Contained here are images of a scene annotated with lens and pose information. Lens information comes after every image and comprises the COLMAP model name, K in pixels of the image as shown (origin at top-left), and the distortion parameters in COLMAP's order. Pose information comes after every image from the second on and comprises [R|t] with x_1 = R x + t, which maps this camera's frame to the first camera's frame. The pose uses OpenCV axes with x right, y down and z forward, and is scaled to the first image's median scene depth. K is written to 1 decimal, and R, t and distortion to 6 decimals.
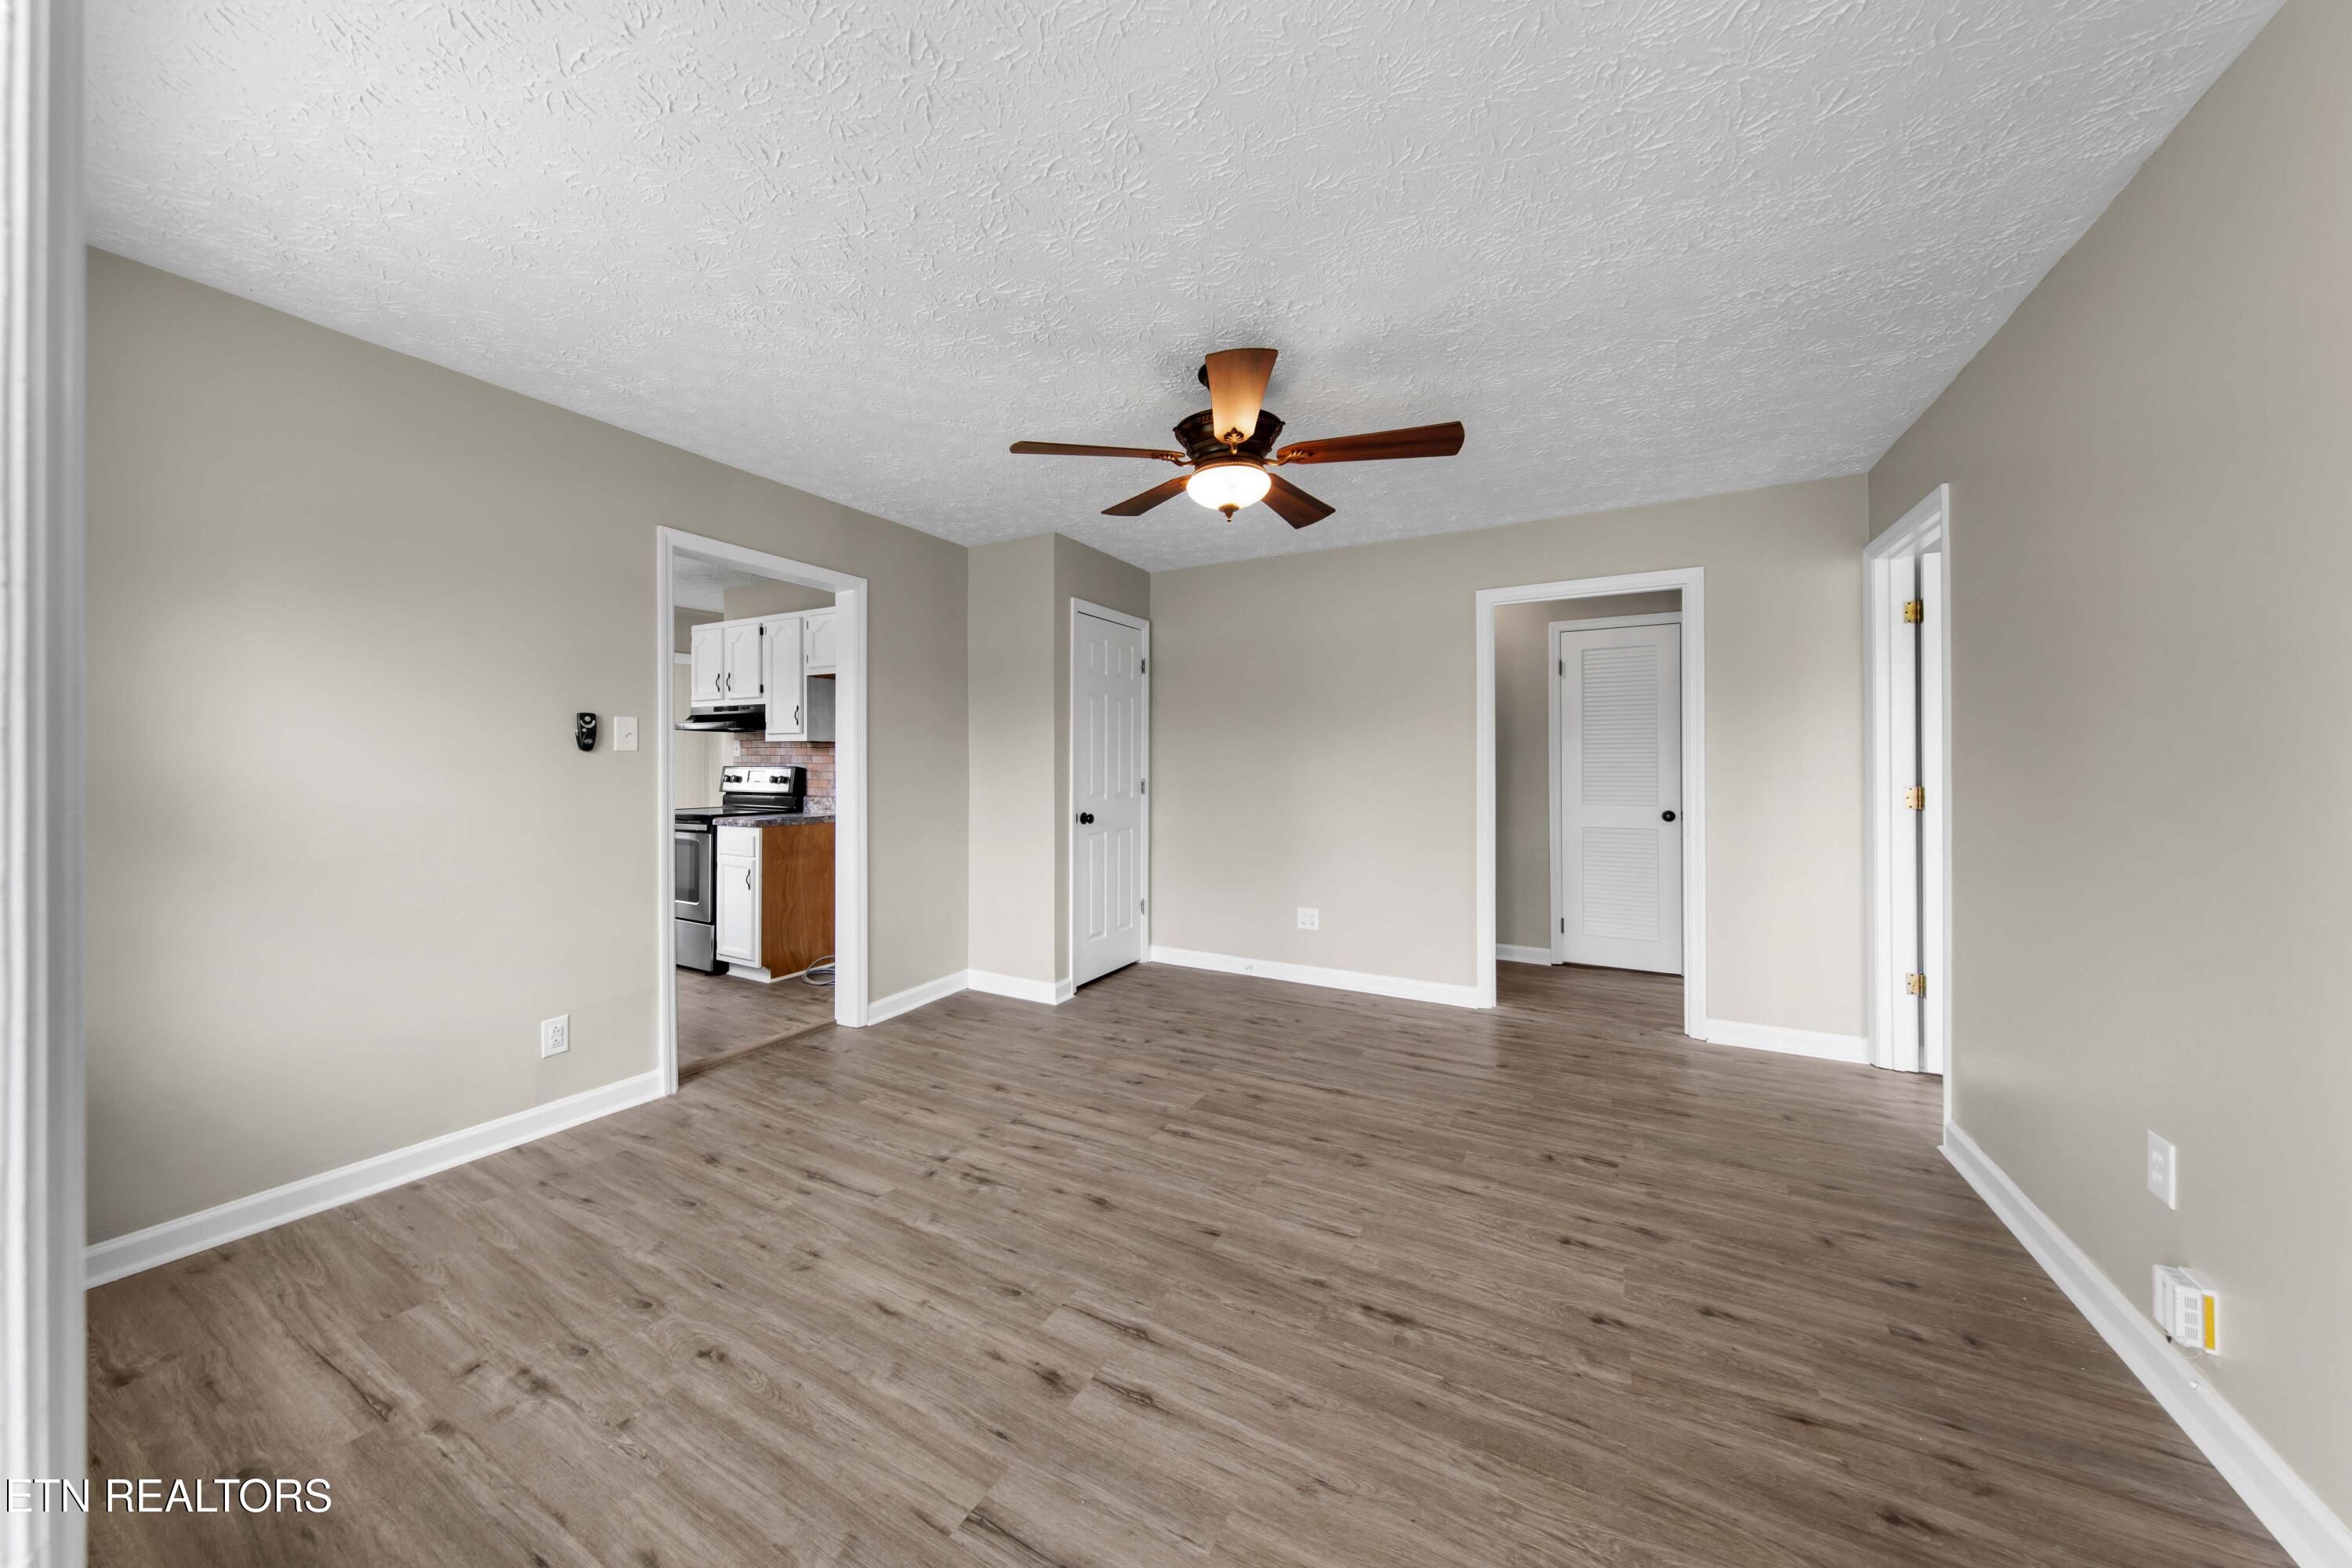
lens RADIAL K [[786.8, 0, 1159.1], [0, 786.8, 766.6], [0, 0, 1]] dist [0.012821, -0.000111]
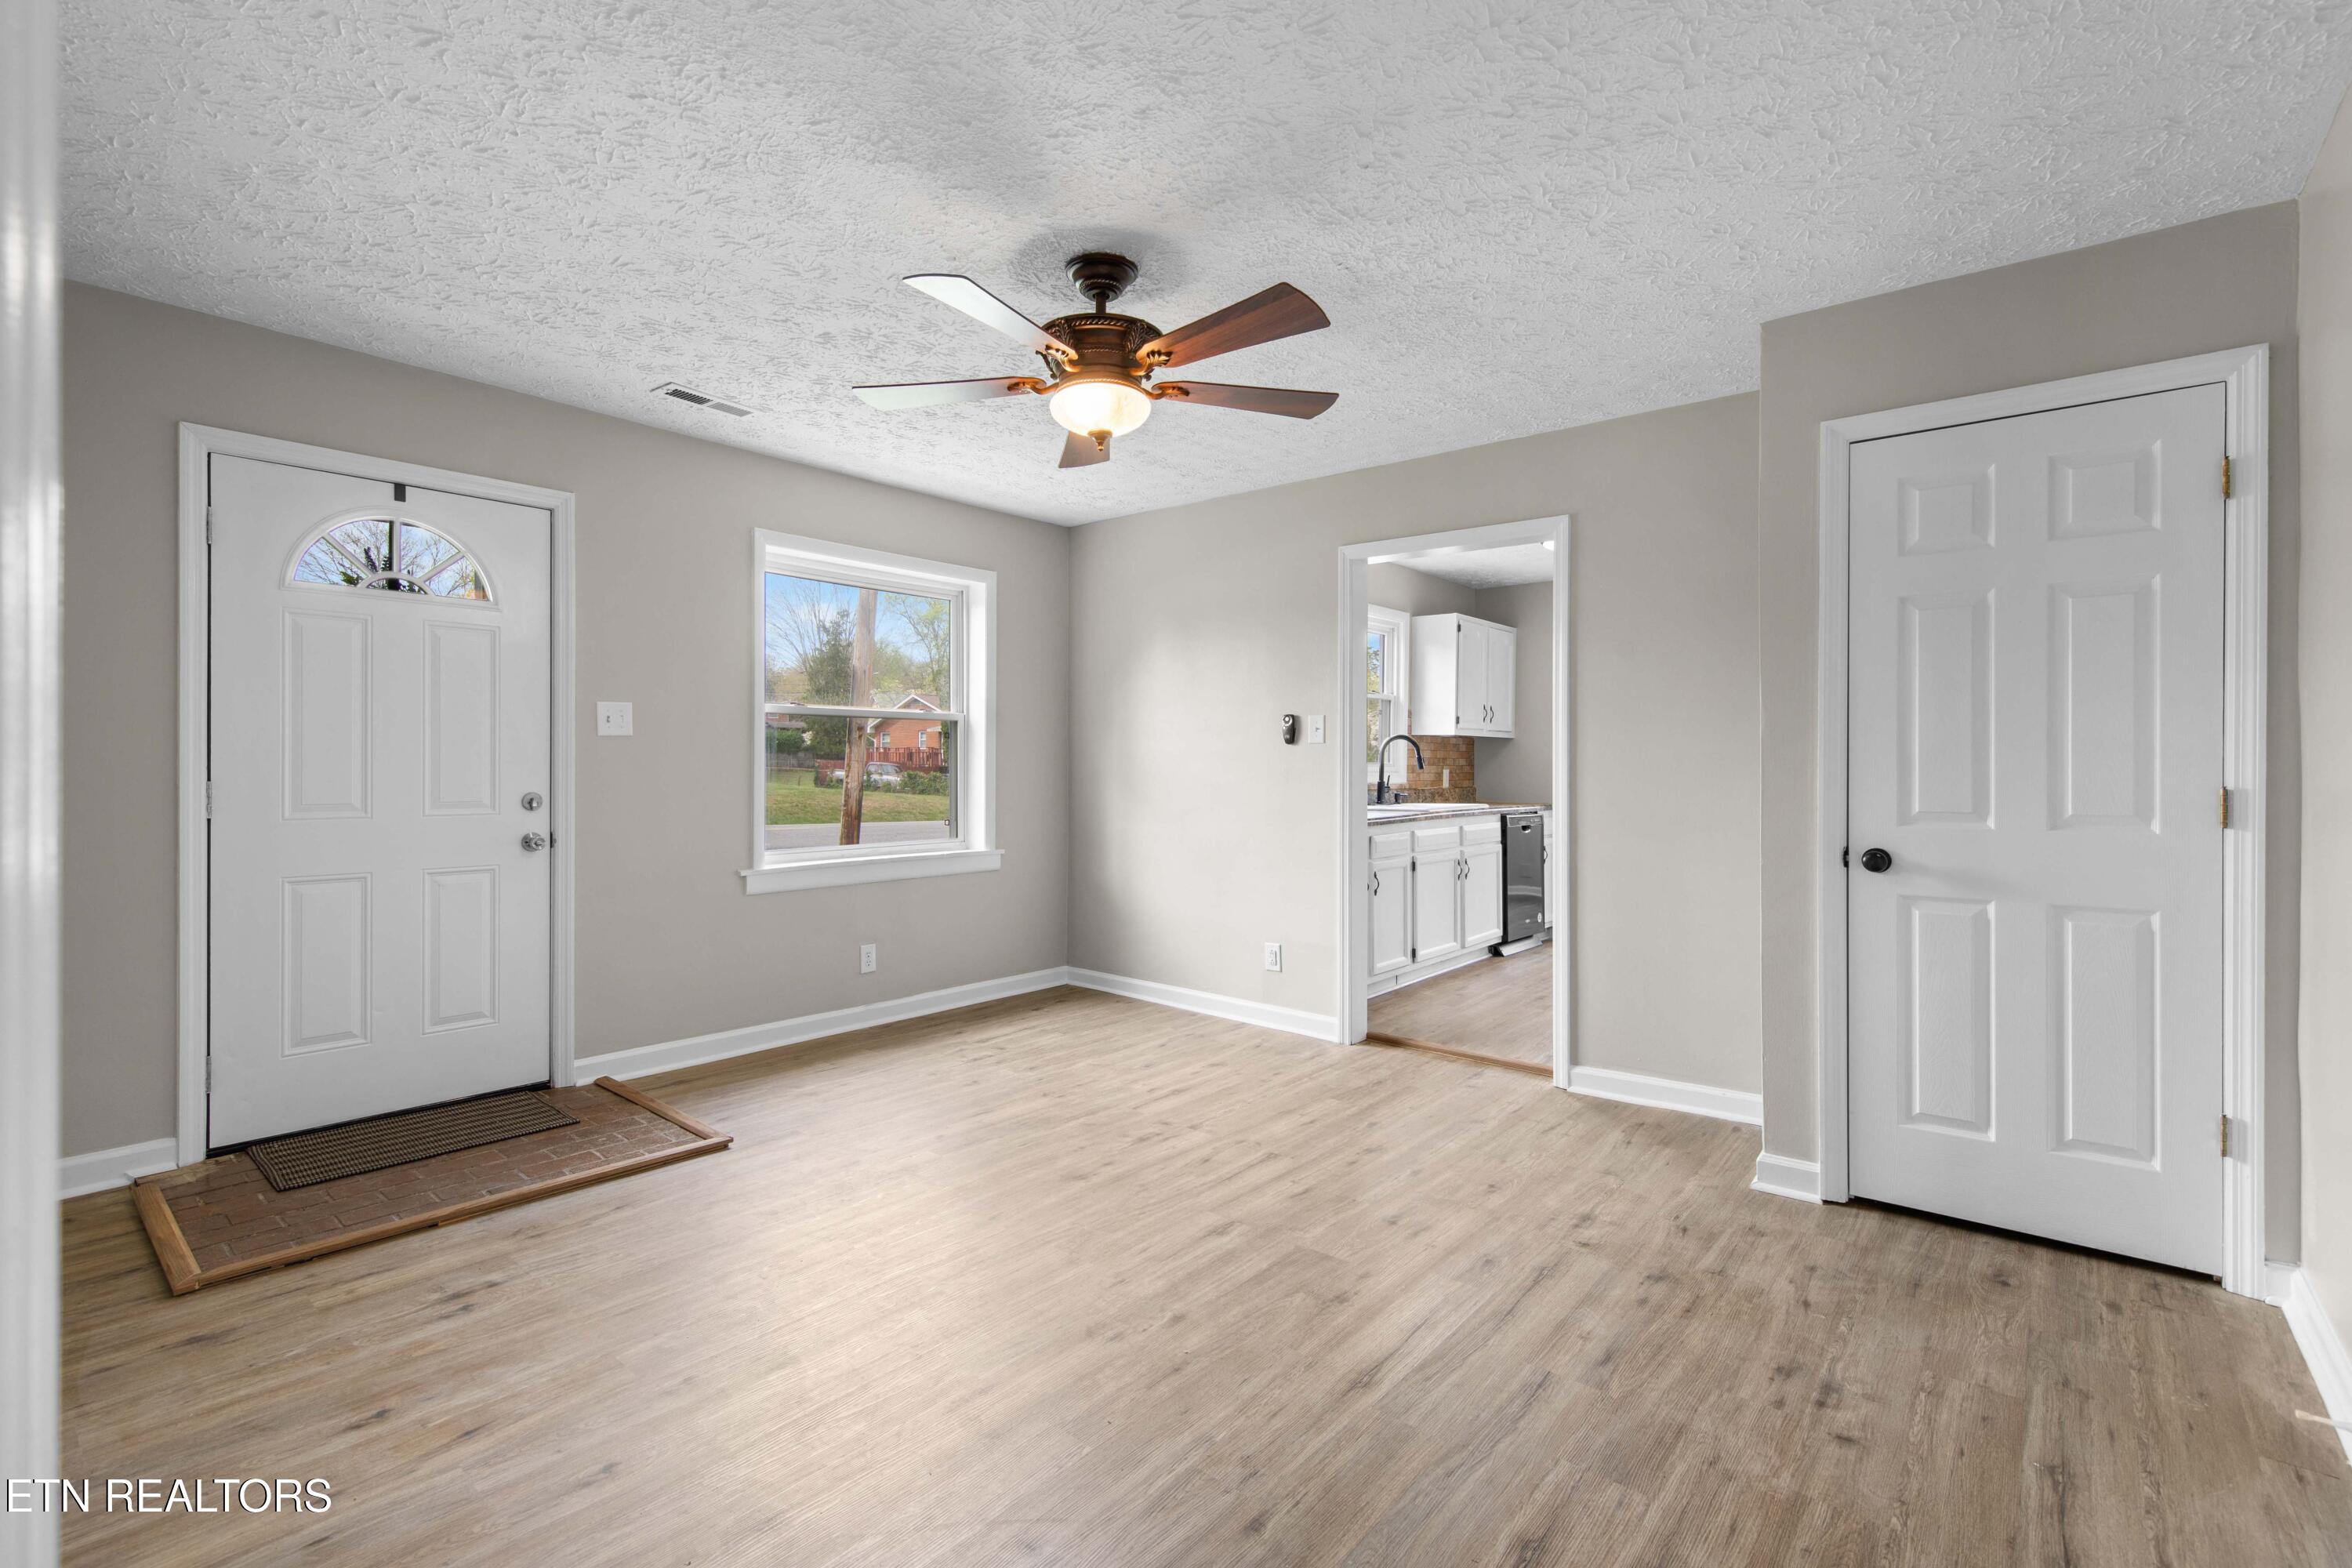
lens RADIAL K [[1096.9, 0, 1164.4], [0, 1096.9, 772.9], [0, 0, 1]] dist [0.018894, 0.000298]
pose [[-0.185720, 0.004525, -0.982592, 1.020907], [-0.005338, 0.999970, 0.005614, 0.015731], [0.982588, 0.006287, -0.185690, 1.077514]]
